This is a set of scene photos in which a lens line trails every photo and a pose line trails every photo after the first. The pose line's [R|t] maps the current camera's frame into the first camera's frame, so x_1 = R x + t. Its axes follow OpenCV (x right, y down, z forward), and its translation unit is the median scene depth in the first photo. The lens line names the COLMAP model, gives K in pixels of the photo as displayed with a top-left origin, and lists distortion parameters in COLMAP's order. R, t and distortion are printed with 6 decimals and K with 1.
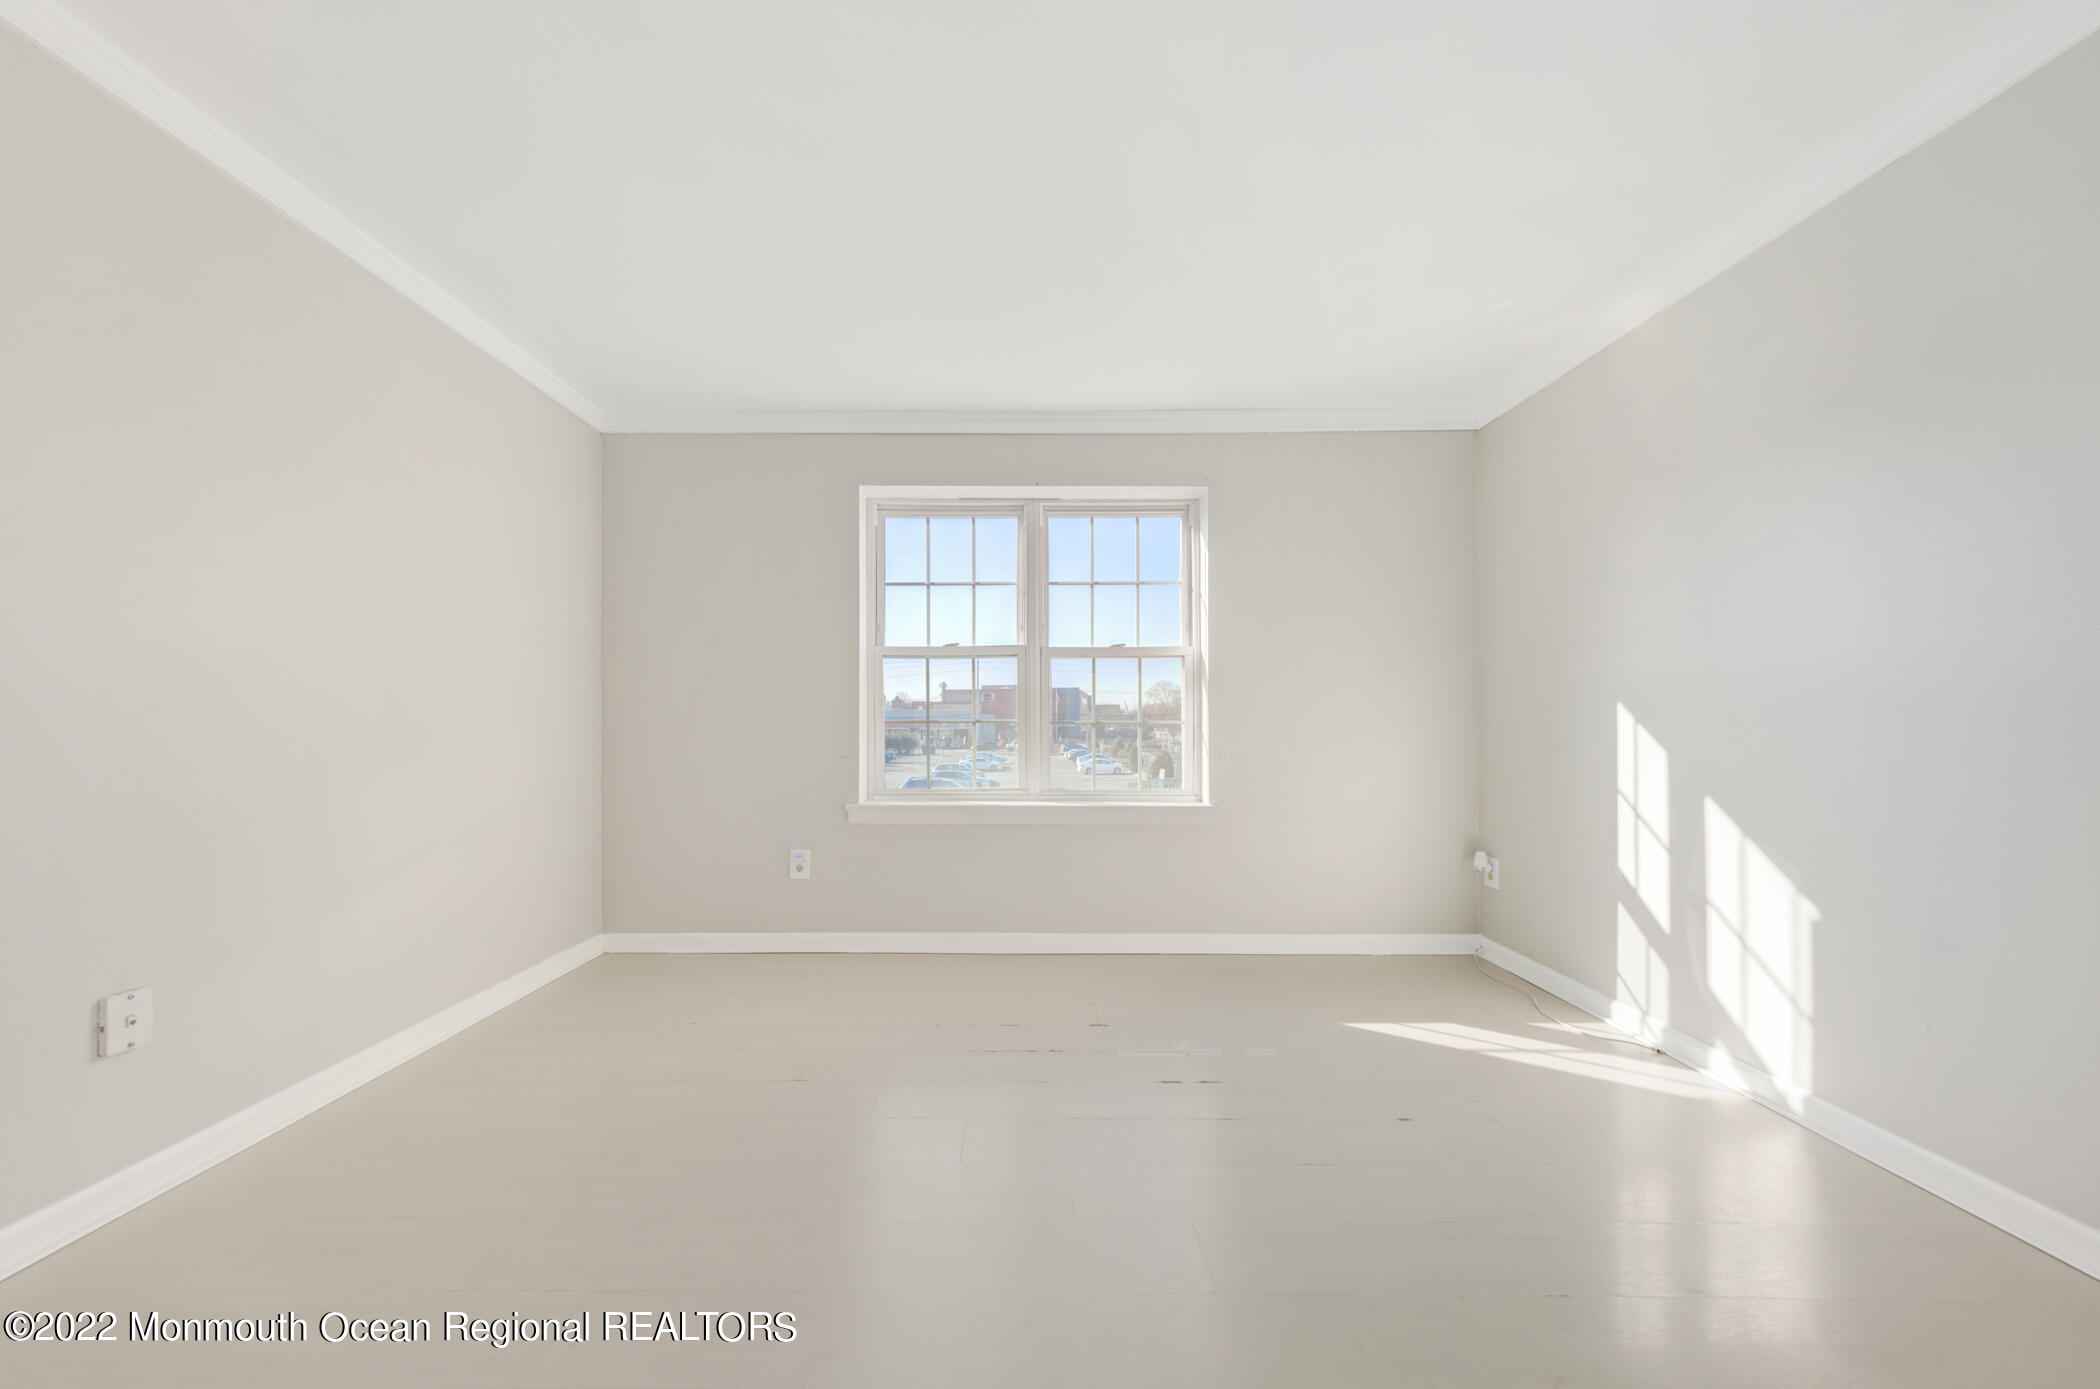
lens RADIAL K [[694.0, 0, 940.2], [0, 694.0, 711.8], [0, 0, 1]] dist [0.002549, 0.000011]
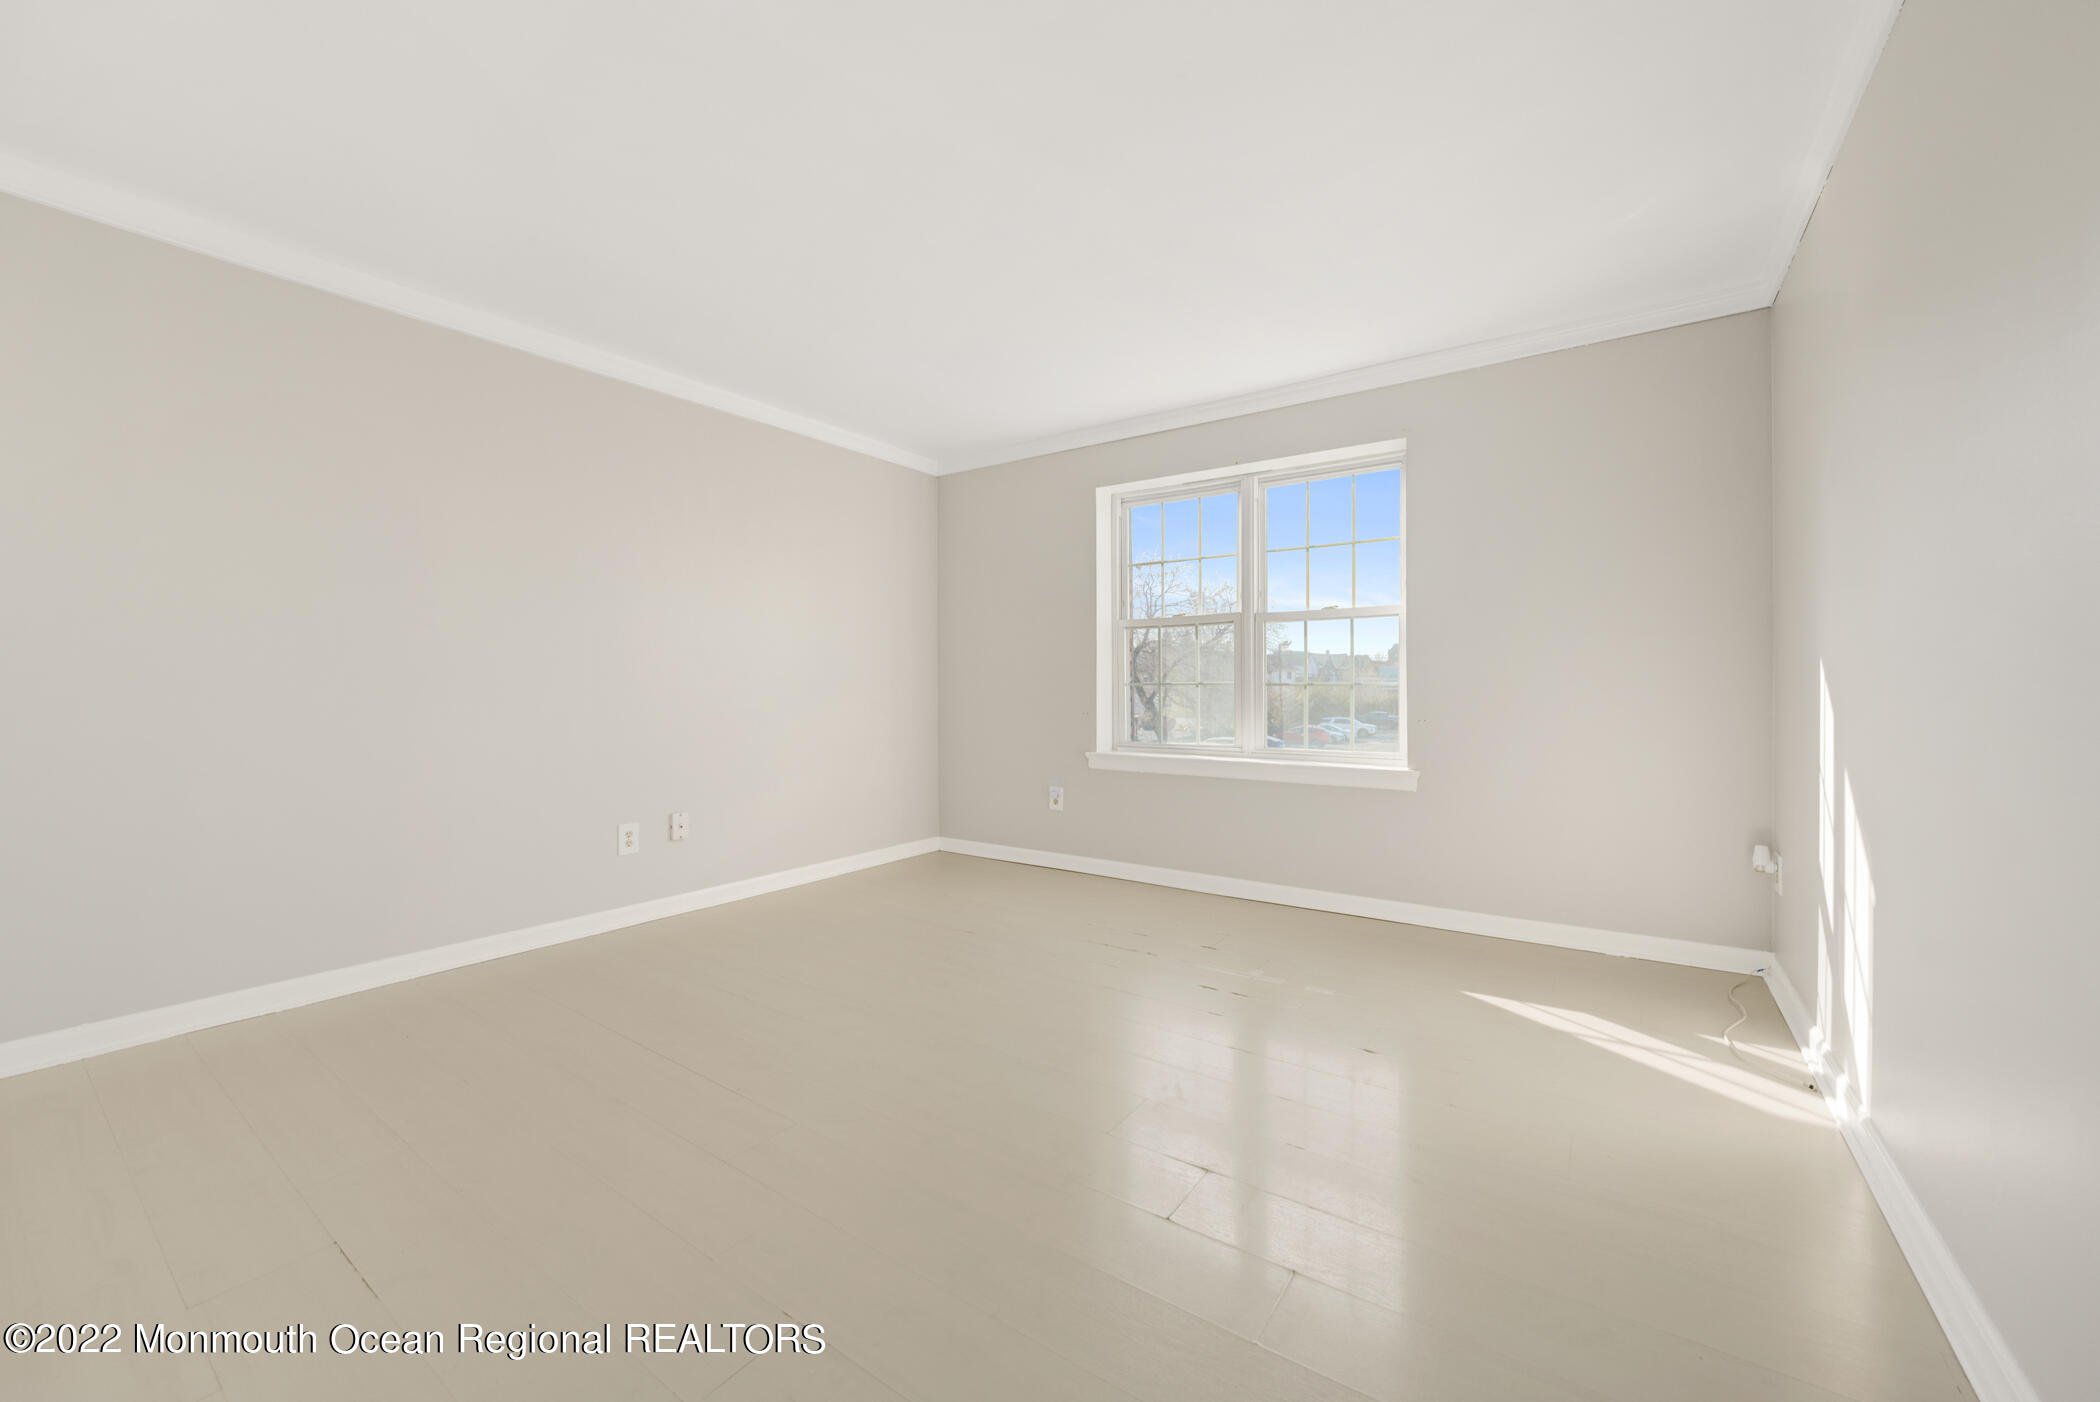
lens RADIAL K [[763.2, 0, 1048.7], [0, 763.2, 708.6], [0, 0, 1]] dist [-0.001646, -0.000055]
pose [[0.833302, 0.011317, -0.552702, 0.548427], [0.005048, 0.999593, 0.028079, 0.018425], [0.552795, -0.026188, 0.832906, -0.153771]]
